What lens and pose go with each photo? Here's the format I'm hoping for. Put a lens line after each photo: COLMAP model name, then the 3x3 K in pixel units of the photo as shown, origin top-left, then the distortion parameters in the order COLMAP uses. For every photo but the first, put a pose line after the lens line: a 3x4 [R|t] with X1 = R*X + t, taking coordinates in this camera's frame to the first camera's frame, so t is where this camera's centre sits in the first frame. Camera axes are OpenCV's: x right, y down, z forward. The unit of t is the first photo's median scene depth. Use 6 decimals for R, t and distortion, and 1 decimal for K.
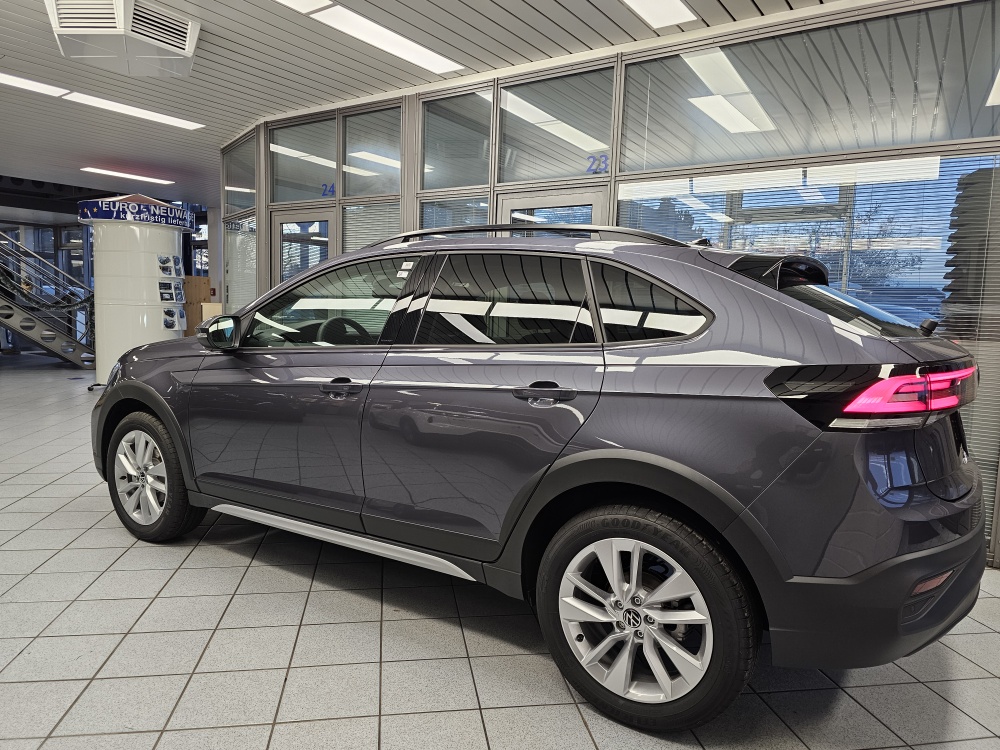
lens RADIAL K [[684.3, 0, 507.7], [0, 684.3, 372.8], [0, 0, 1]] dist [0.030857, -0.006264]
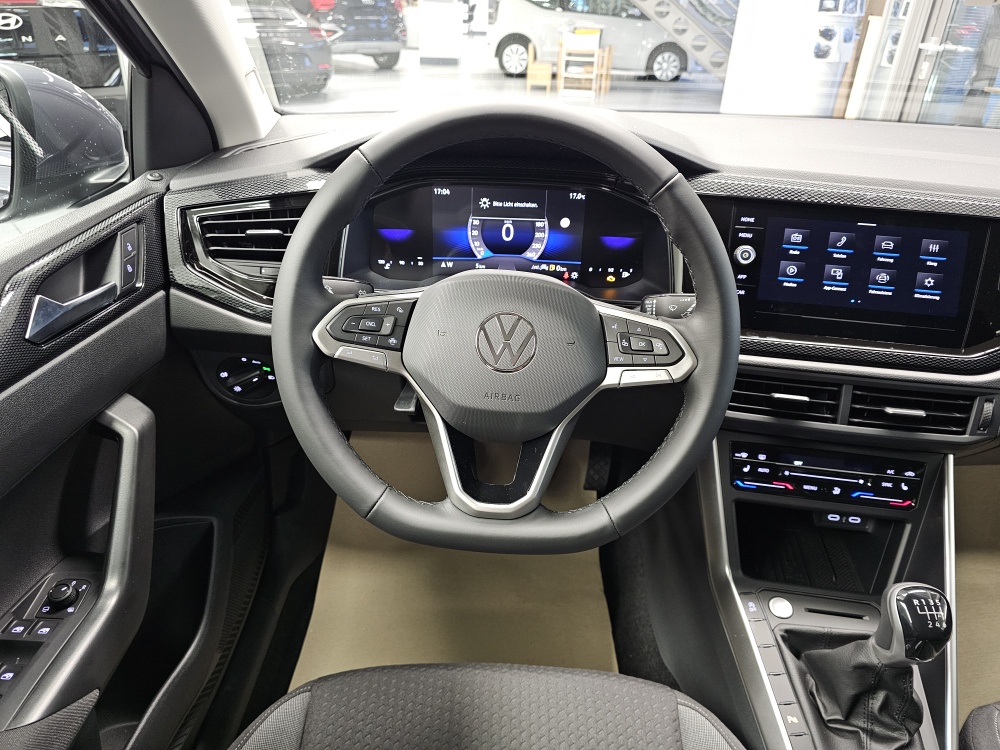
lens RADIAL K [[685.6, 0, 500.0], [0, 685.6, 375.0], [0, 0, 1]] dist [-0.001536, -0.003407]
pose [[0.532838, 0.400498, -0.745443, -0.043713], [-0.095199, 0.903690, 0.417470, -0.035392], [0.840845, -0.151479, 0.519647, 0.352883]]
